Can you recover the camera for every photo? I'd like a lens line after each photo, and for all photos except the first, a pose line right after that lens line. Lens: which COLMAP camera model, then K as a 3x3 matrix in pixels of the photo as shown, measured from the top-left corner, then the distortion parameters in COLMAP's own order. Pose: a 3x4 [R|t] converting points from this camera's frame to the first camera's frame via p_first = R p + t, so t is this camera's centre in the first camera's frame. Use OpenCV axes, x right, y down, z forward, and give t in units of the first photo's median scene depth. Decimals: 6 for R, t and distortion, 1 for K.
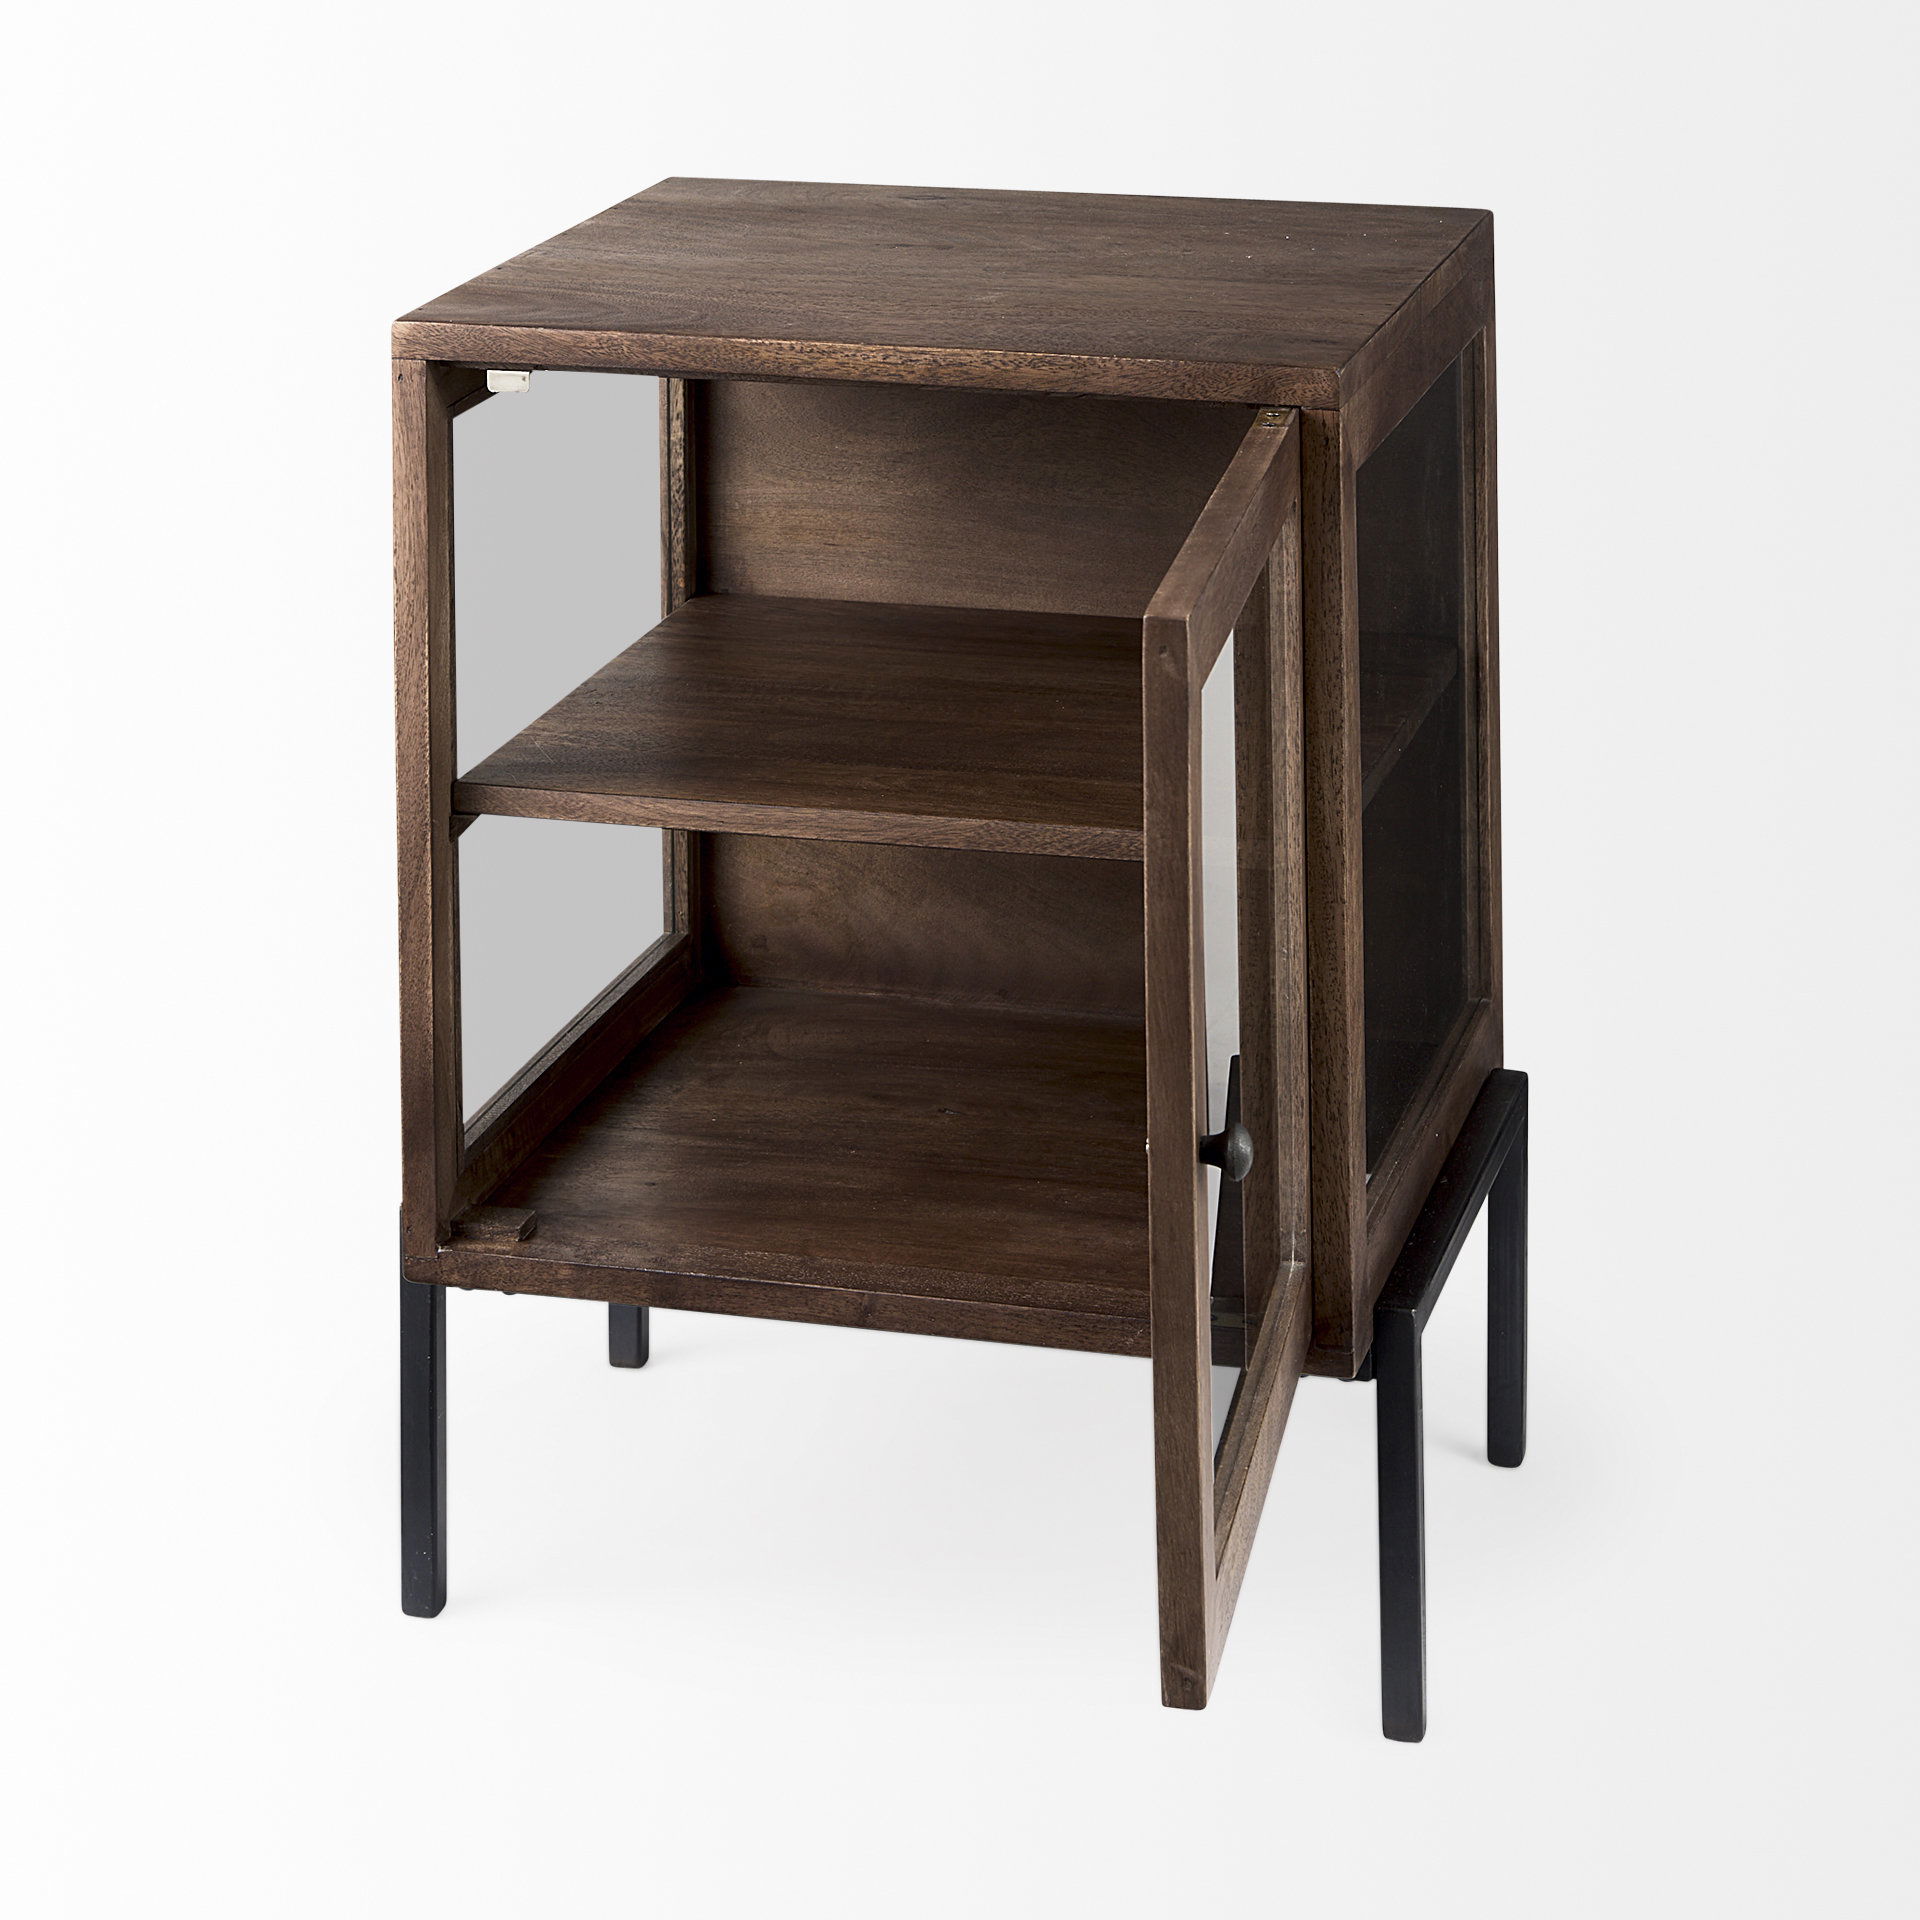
lens RADIAL K [[5834.0, 0, 959.9], [0, 5834.0, 959.8], [0, 0, 1]] dist [-0.237689, 0.000000]
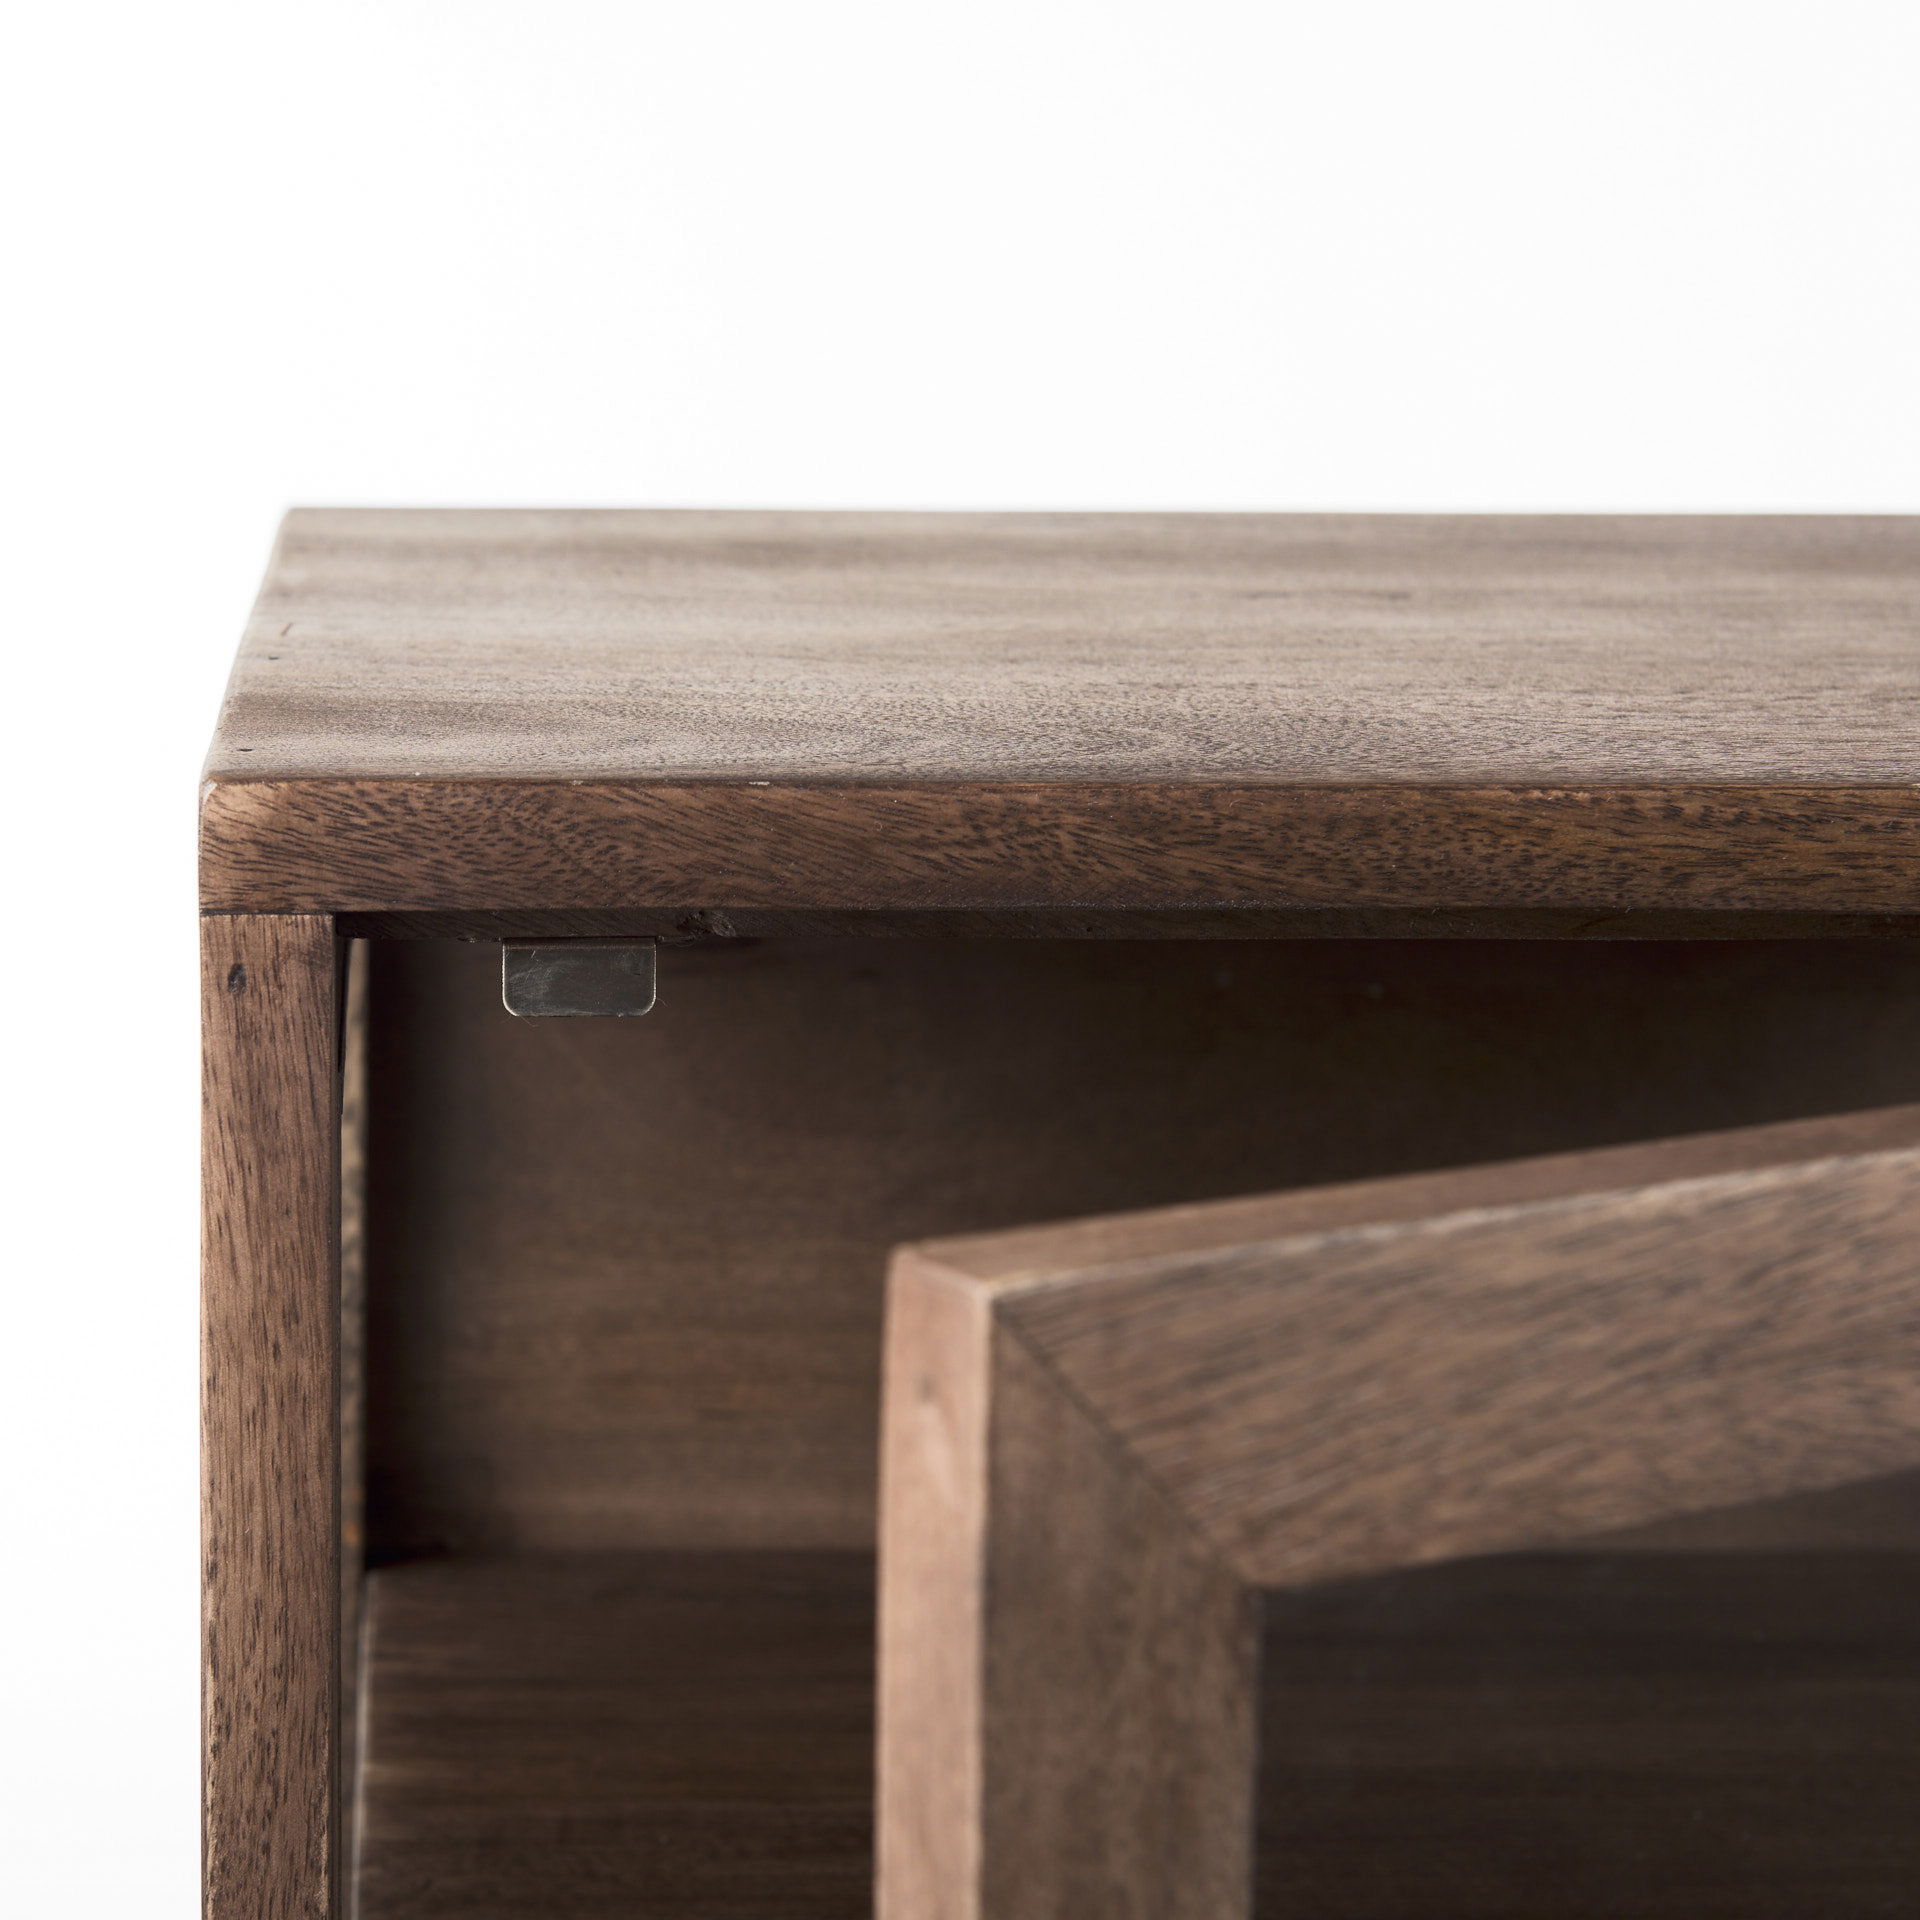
lens RADIAL K [[5834.0, 0, 960.0], [0, 5834.0, 959.8], [0, 0, 1]] dist [-0.237689, 0.000000]
pose [[0.949062, -0.040929, 0.312421, -0.152397], [0.079266, 0.990653, -0.111009, -0.065613], [-0.304957, 0.130119, 0.943435, 0.710774]]
